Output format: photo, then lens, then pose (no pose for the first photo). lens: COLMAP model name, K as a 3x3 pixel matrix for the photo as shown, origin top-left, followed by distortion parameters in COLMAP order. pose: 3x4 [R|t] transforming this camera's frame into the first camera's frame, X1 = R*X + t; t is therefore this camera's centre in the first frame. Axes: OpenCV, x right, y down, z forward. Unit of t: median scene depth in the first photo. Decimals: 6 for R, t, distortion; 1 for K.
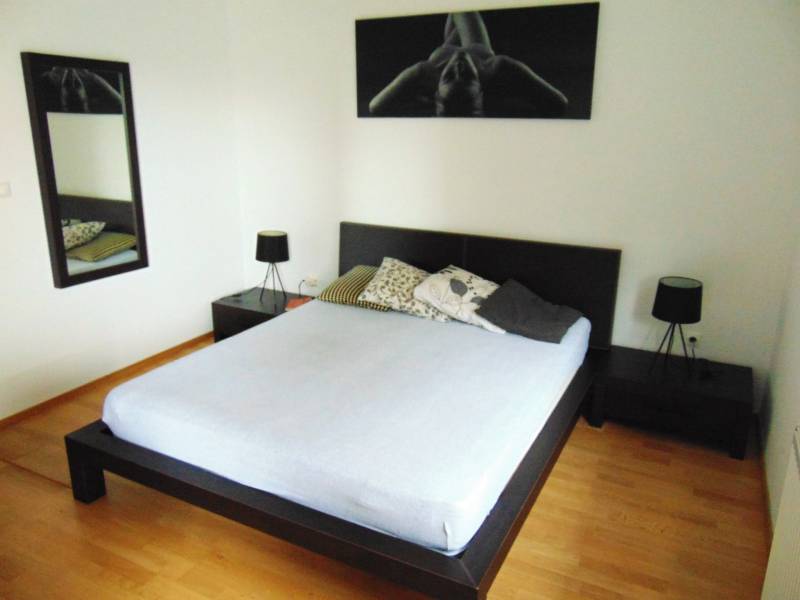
lens RADIAL K [[617.8, 0, 400.1], [0, 617.8, 299.2], [0, 0, 1]] dist [-0.030161, 0.003898]
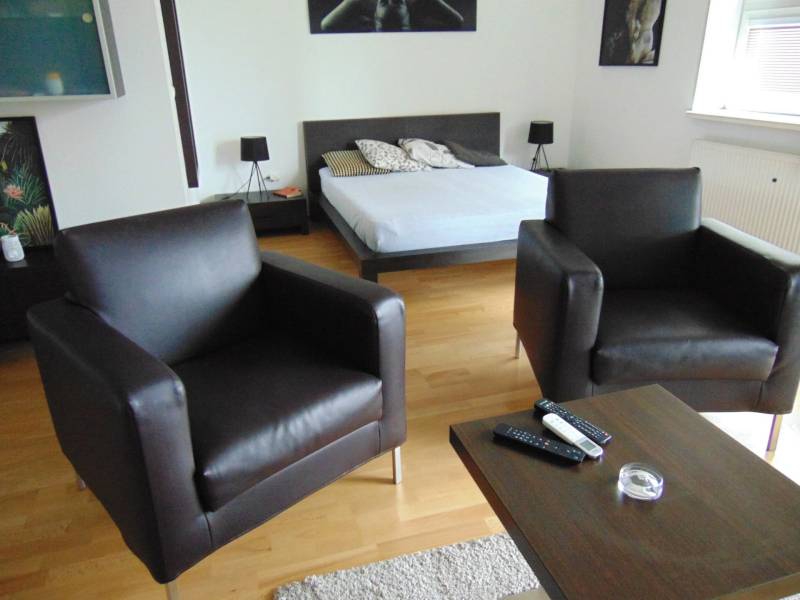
lens RADIAL K [[617.8, 0, 398.4], [0, 617.8, 300.3], [0, 0, 1]] dist [-0.030161, 0.003898]
pose [[0.723441, -0.280550, 0.630813, -0.992518], [0.222570, 0.959701, 0.171569, 0.062459], [-0.653526, 0.016279, 0.756729, -0.078189]]
